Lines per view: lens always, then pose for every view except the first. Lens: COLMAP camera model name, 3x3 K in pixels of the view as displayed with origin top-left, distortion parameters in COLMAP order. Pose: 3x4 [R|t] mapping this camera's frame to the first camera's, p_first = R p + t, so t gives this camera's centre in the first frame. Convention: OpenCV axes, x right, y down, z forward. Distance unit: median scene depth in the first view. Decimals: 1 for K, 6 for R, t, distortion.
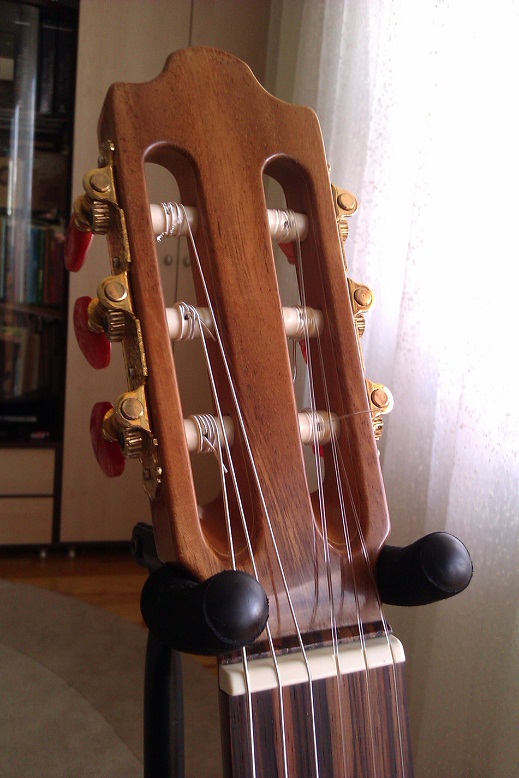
lens RADIAL K [[819.9, 0, 259.5], [0, 819.9, 389.0], [0, 0, 1]] dist [0.042853, -0.220353]
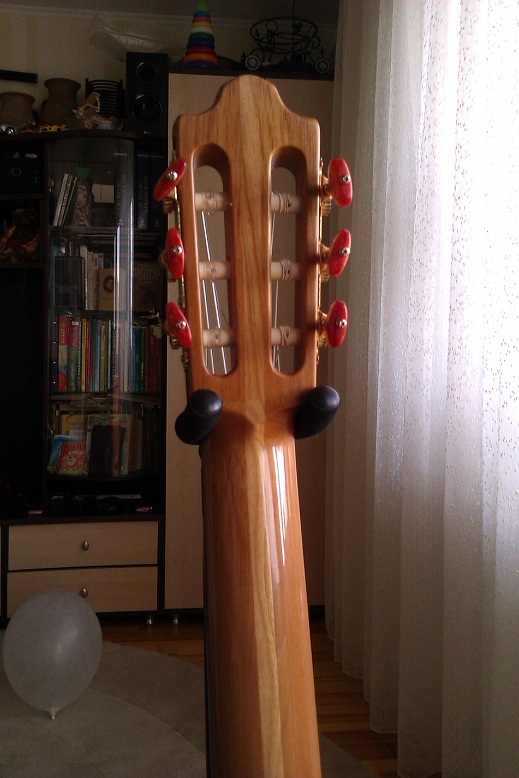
lens RADIAL K [[819.9, 0, 259.5], [0, 819.9, 389.0], [0, 0, 1]] dist [0.042853, -0.220353]
pose [[0.991498, -0.056831, -0.117052, 0.026172], [0.041348, 0.990560, -0.130696, 0.046592], [0.123375, 0.124745, 0.984488, -0.094419]]
